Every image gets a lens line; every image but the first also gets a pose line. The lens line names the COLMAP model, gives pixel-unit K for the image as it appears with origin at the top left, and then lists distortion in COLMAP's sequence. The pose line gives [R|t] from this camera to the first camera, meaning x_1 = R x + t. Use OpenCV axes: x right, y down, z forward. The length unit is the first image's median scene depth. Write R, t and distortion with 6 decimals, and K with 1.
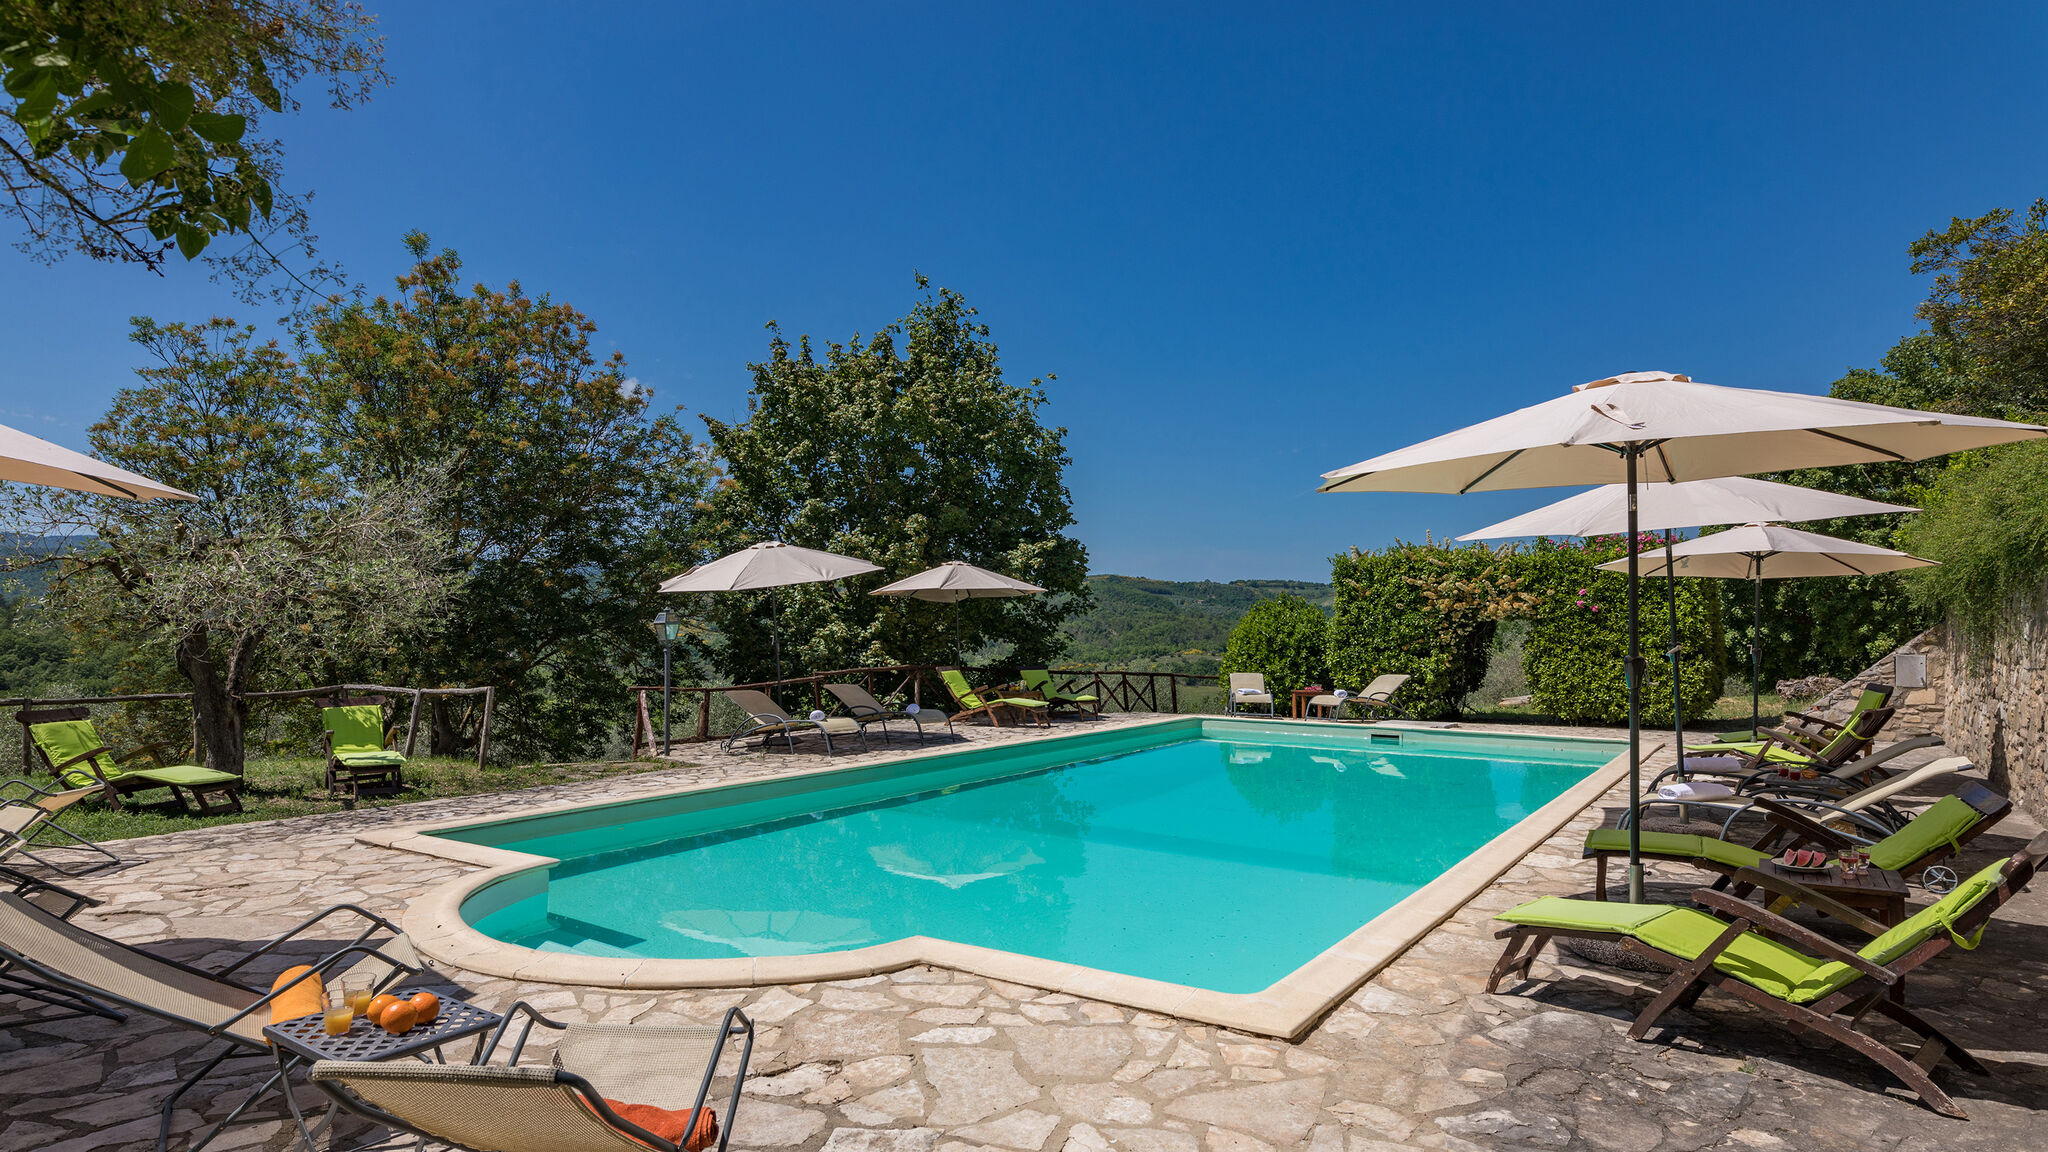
lens RADIAL K [[1179.7, 0, 1020.2], [0, 1179.7, 577.0], [0, 0, 1]] dist [0.002321, -0.000703]
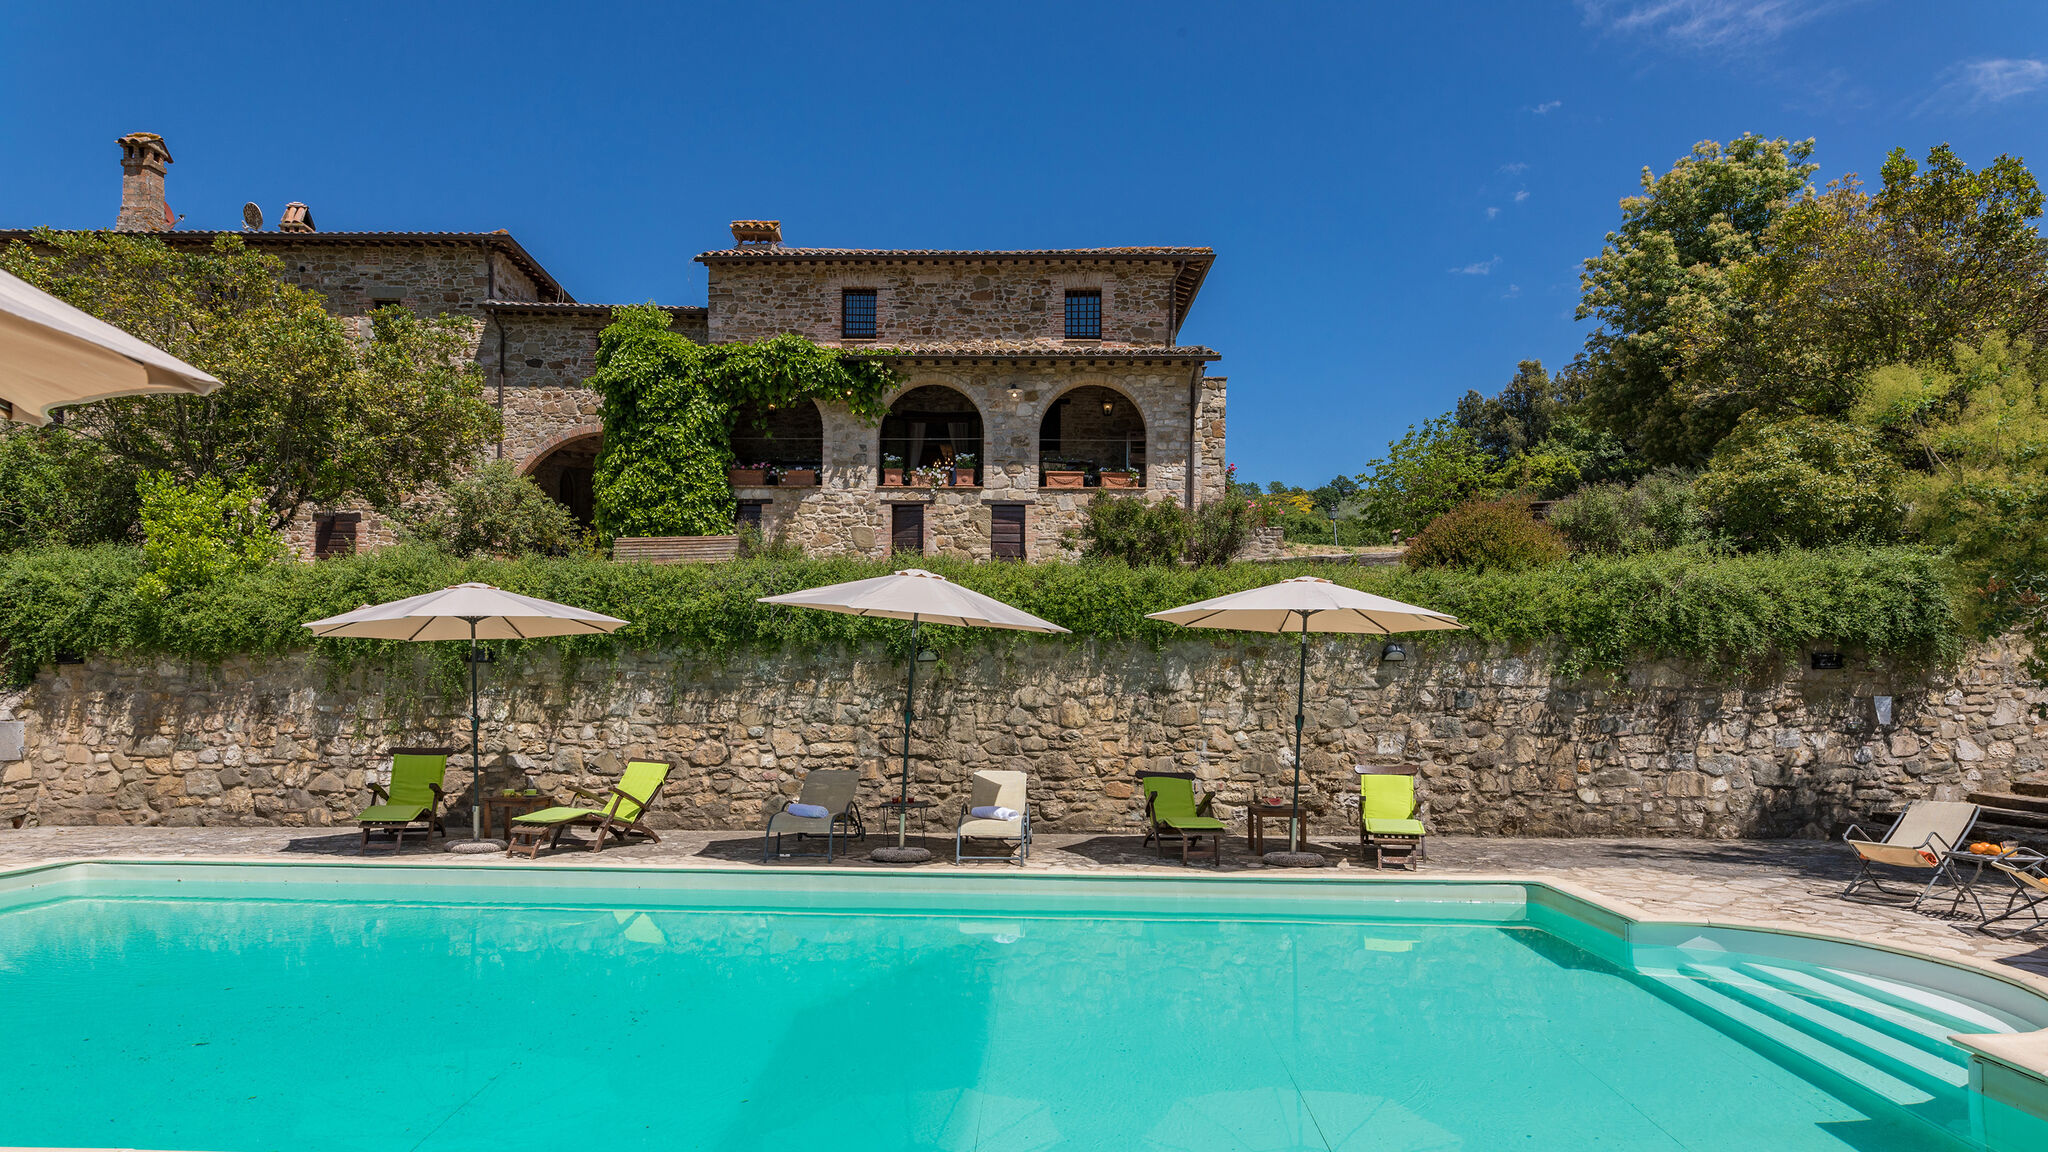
lens RADIAL K [[1179.7, 0, 1024.7], [0, 1179.7, 696.2], [0, 0, 1]] dist [0.002321, -0.000703]
pose [[-0.535854, -0.011002, 0.844239, -0.278533], [-0.045304, 0.998849, -0.015738, 0.026447], [-0.843094, -0.046681, -0.535736, 0.752130]]
